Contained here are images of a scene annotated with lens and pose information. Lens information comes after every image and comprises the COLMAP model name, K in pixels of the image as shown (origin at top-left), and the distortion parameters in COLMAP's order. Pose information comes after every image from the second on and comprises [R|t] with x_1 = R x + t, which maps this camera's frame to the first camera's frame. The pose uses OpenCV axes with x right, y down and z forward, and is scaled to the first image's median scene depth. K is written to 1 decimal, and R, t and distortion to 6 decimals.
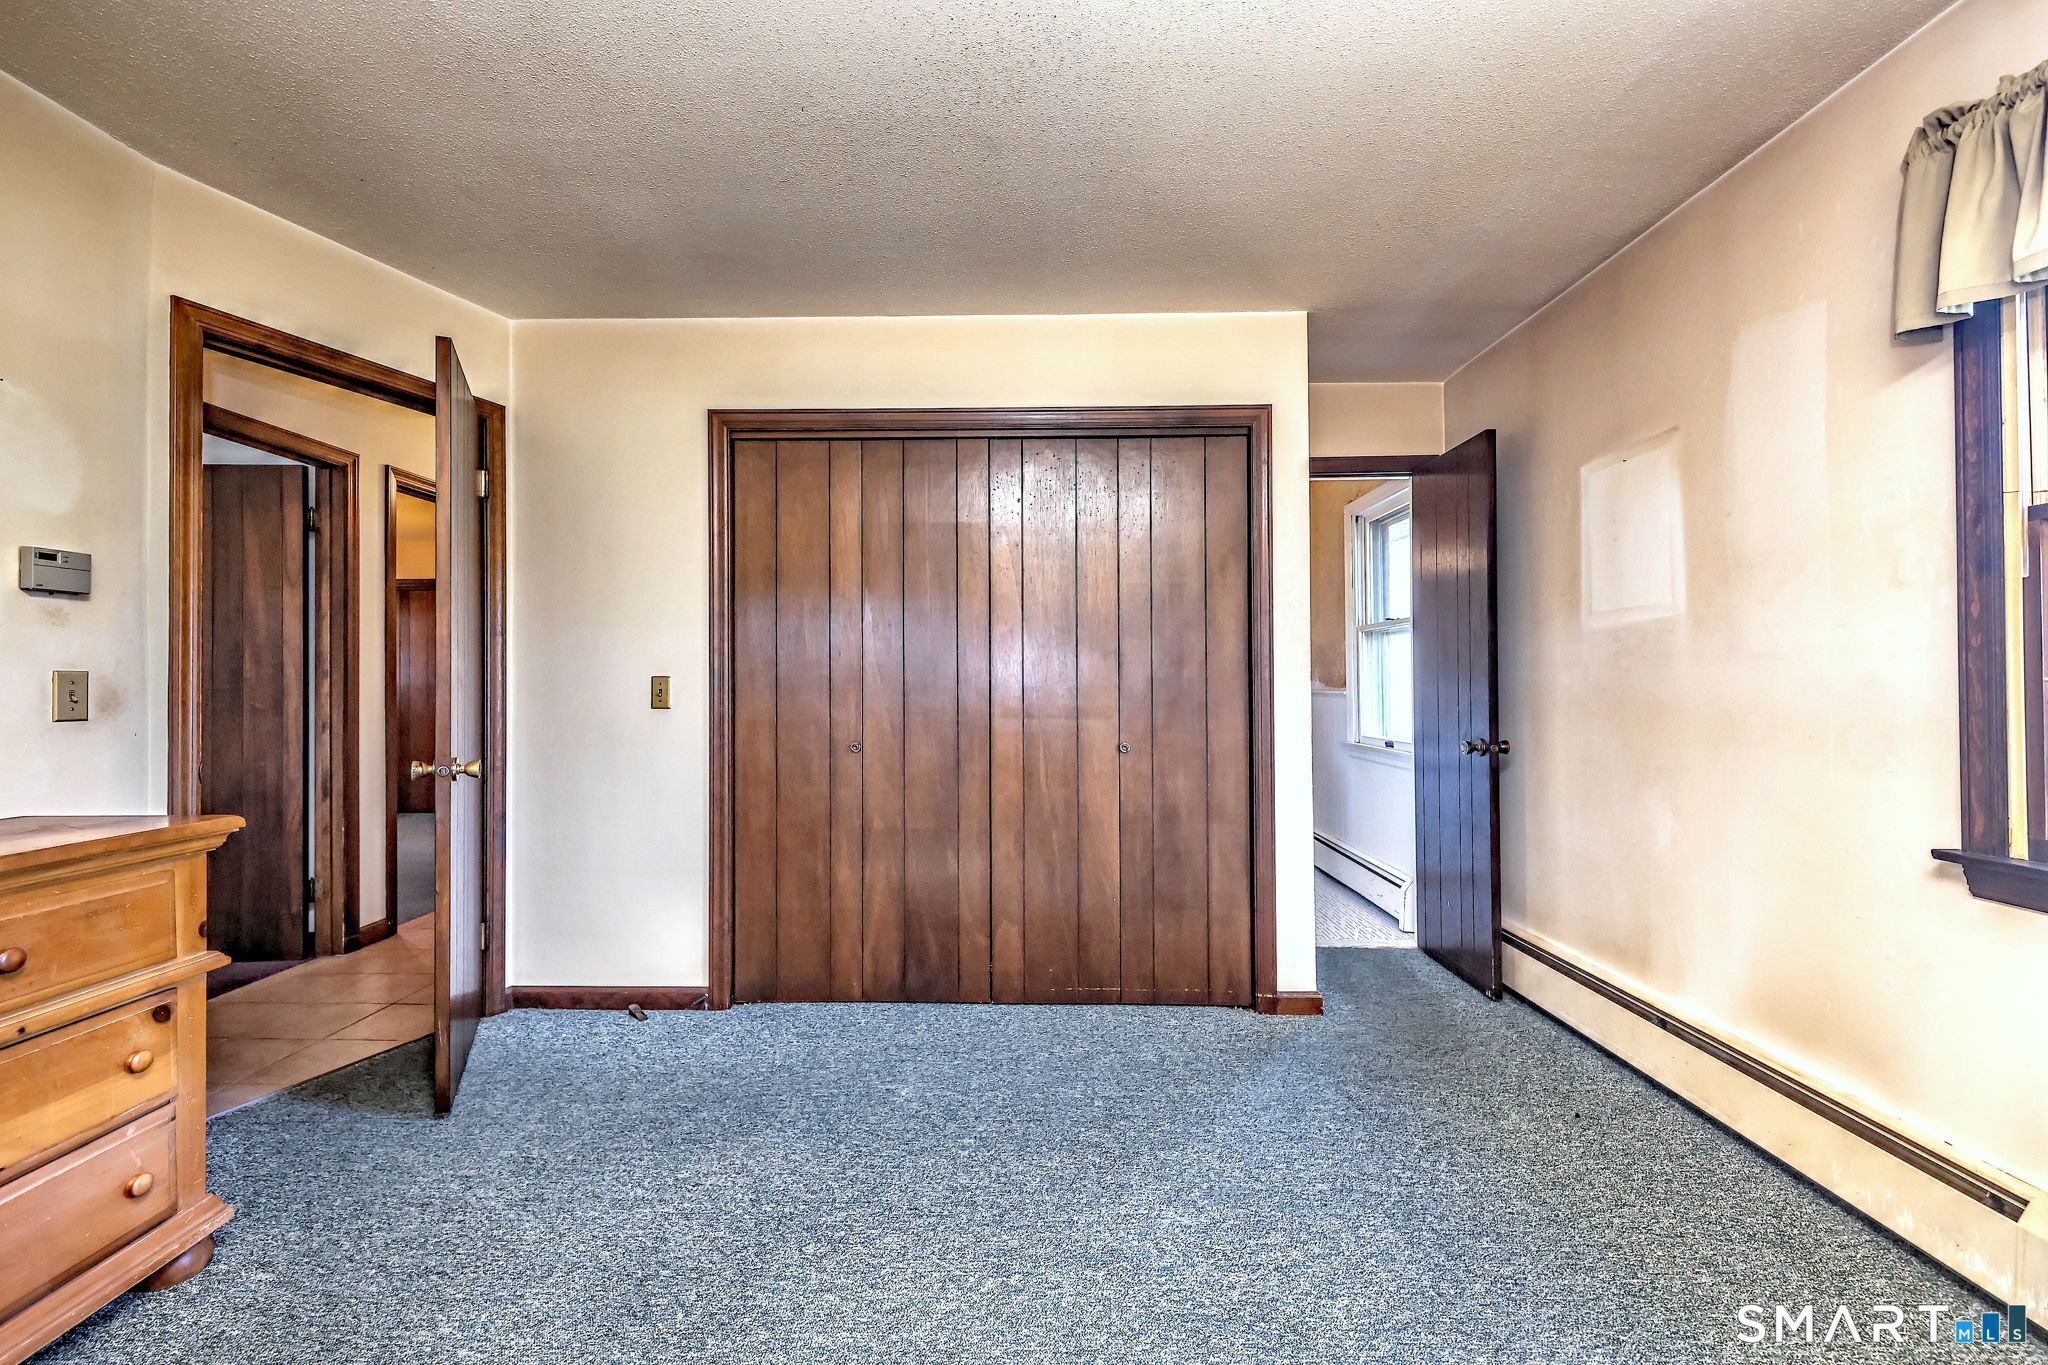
lens RADIAL K [[864.8, 0, 1014.3], [0, 864.8, 671.6], [0, 0, 1]] dist [0.000947, 0.000166]
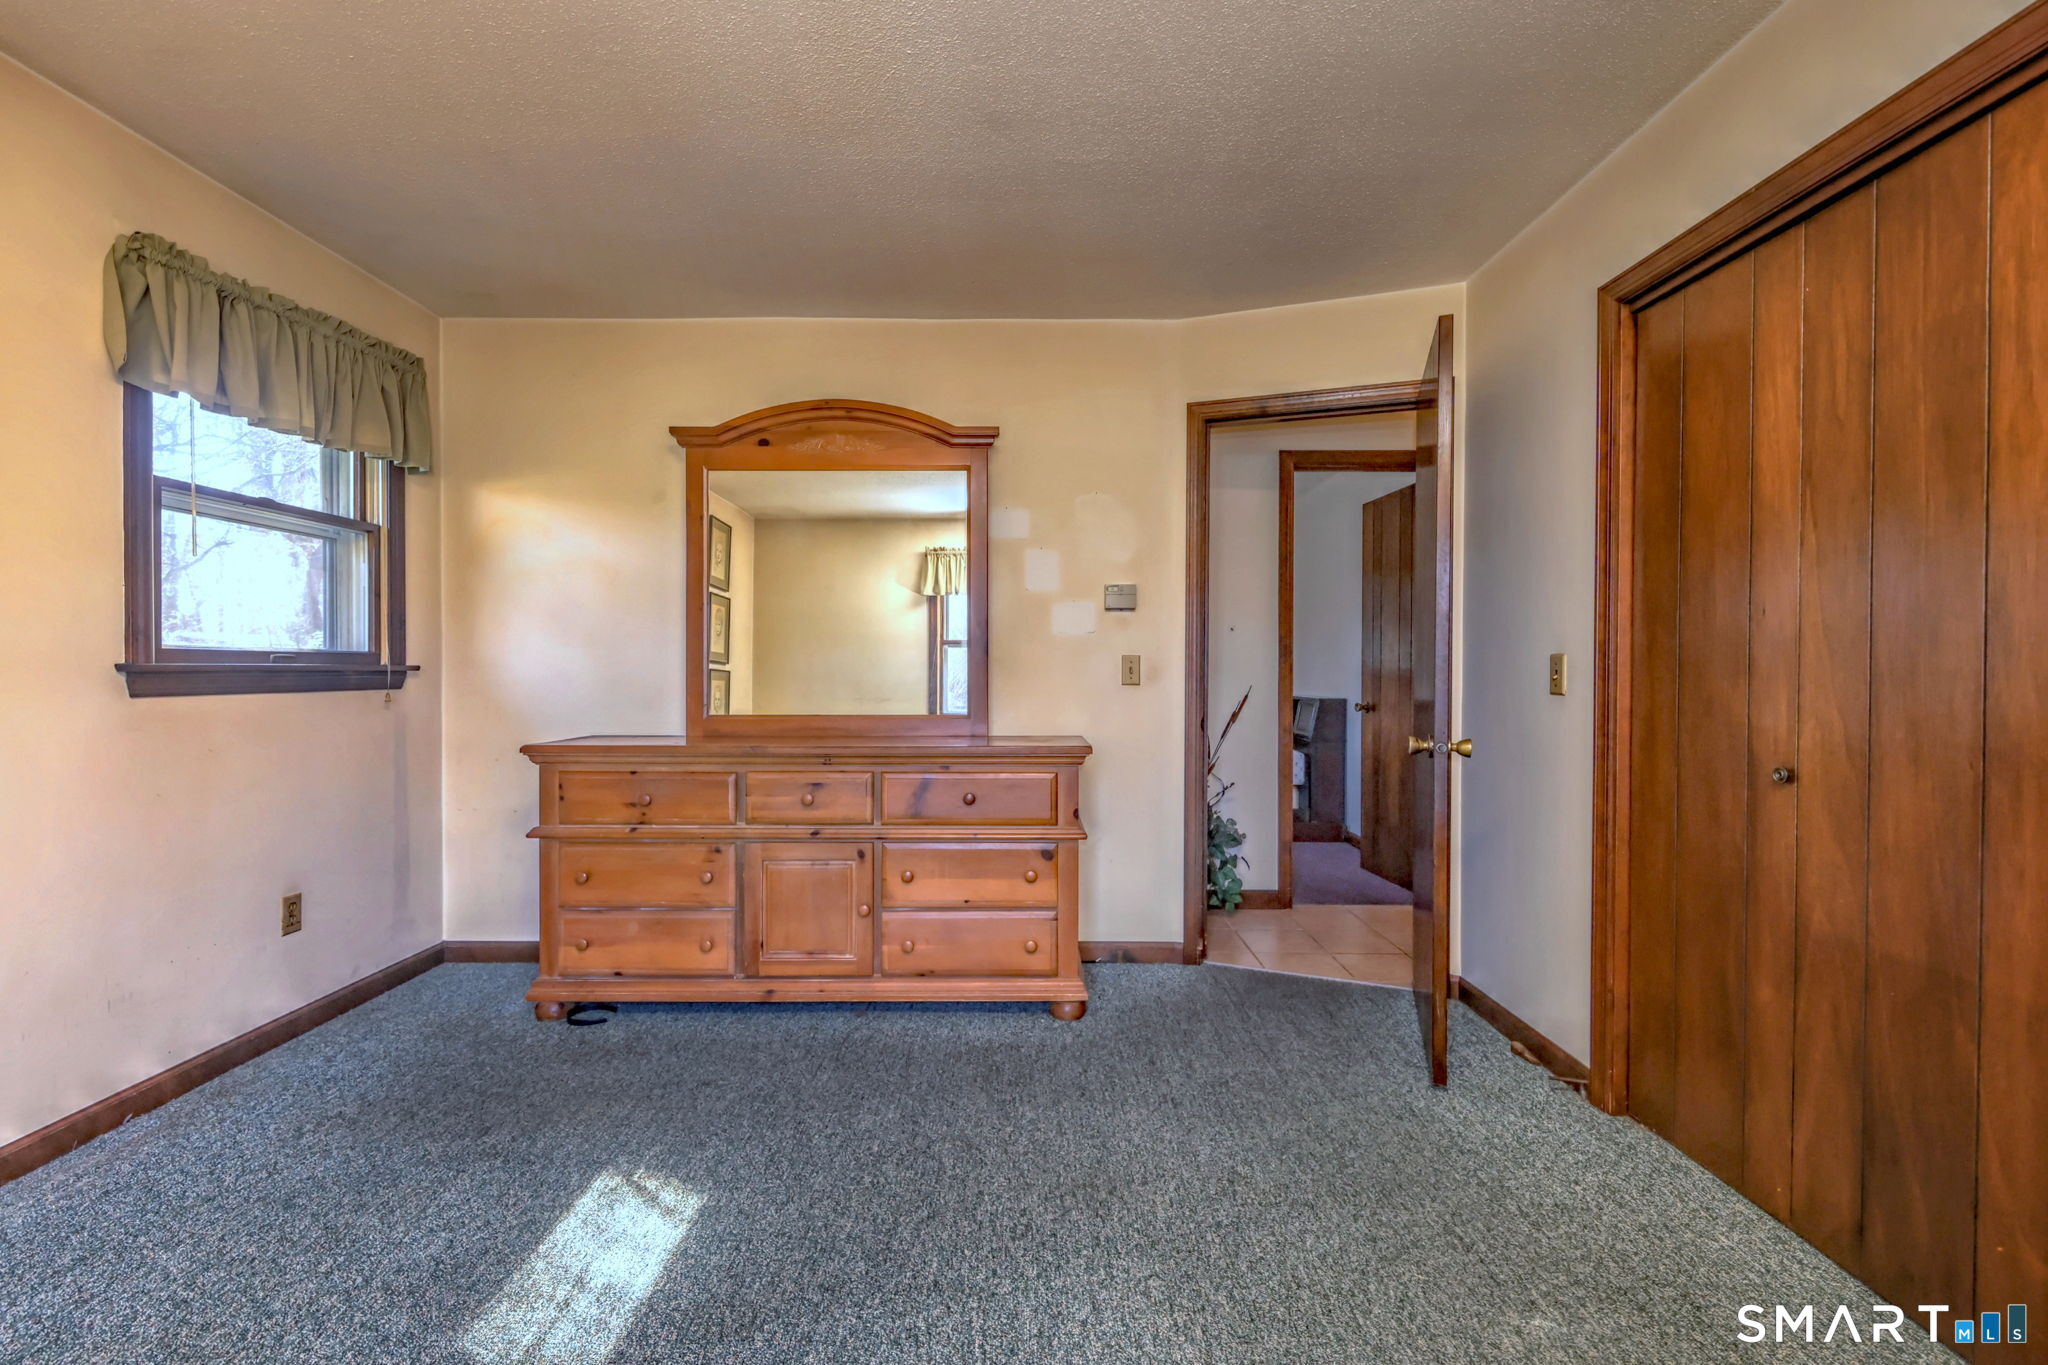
lens RADIAL K [[864.8, 0, 1015.5], [0, 864.8, 678.9], [0, 0, 1]] dist [0.000947, 0.000166]
pose [[-0.003569, 0.016390, -0.999859, 0.387992], [0.010561, 0.999811, 0.016351, 0.009963], [0.999938, -0.010501, -0.003741, 0.509142]]
